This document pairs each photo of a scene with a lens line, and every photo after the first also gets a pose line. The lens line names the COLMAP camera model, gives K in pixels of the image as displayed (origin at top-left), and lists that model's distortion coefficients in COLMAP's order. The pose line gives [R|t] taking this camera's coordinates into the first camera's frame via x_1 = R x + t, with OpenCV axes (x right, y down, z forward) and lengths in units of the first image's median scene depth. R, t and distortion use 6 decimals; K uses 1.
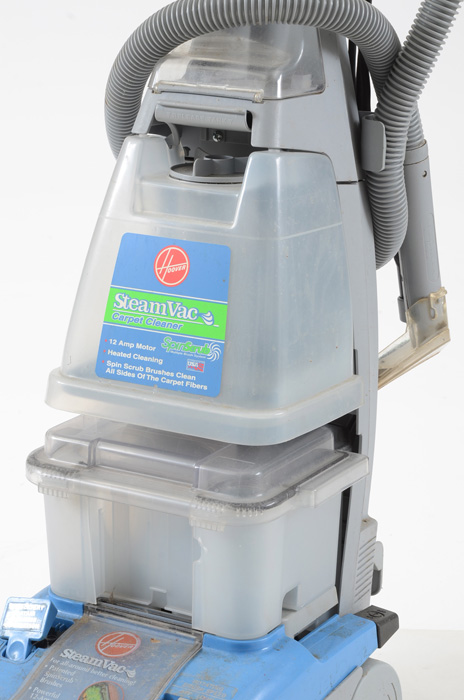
lens RADIAL K [[2005.0, 0, 234.0], [0, 2005.0, 348.6], [0, 0, 1]] dist [0.760035, 0.000000]
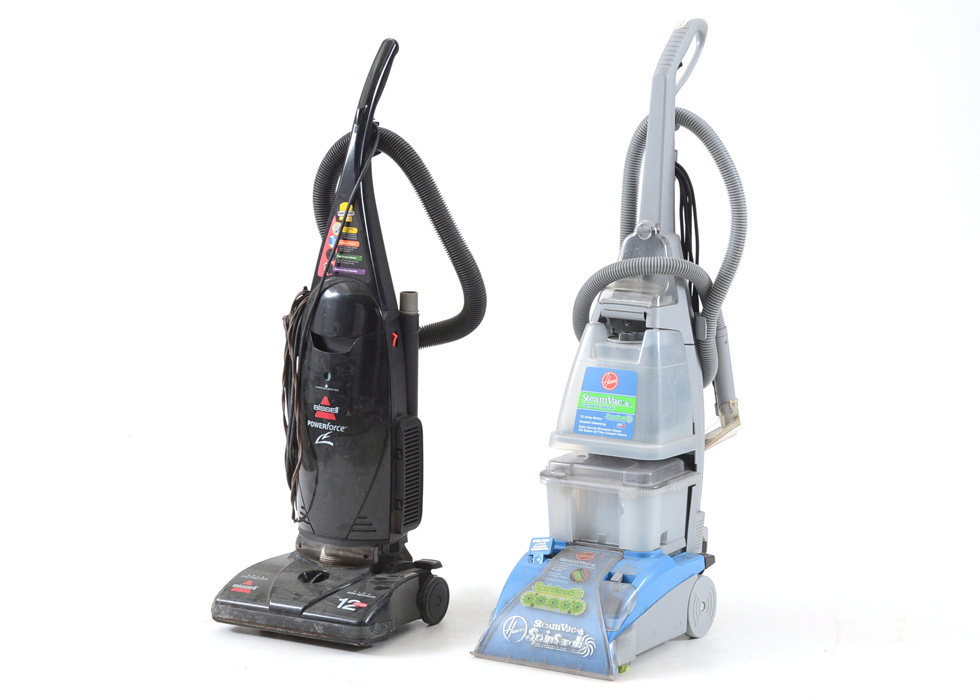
lens RADIAL K [[3049.2, 0, 488.5], [0, 3049.2, 348.9], [0, 0, 1]] dist [0.481986, 0.000000]
pose [[0.999994, -0.000875, -0.003490, -0.147547], [0.000506, 0.994531, -0.104444, 0.264708], [0.003562, 0.104442, 0.994525, -2.257473]]
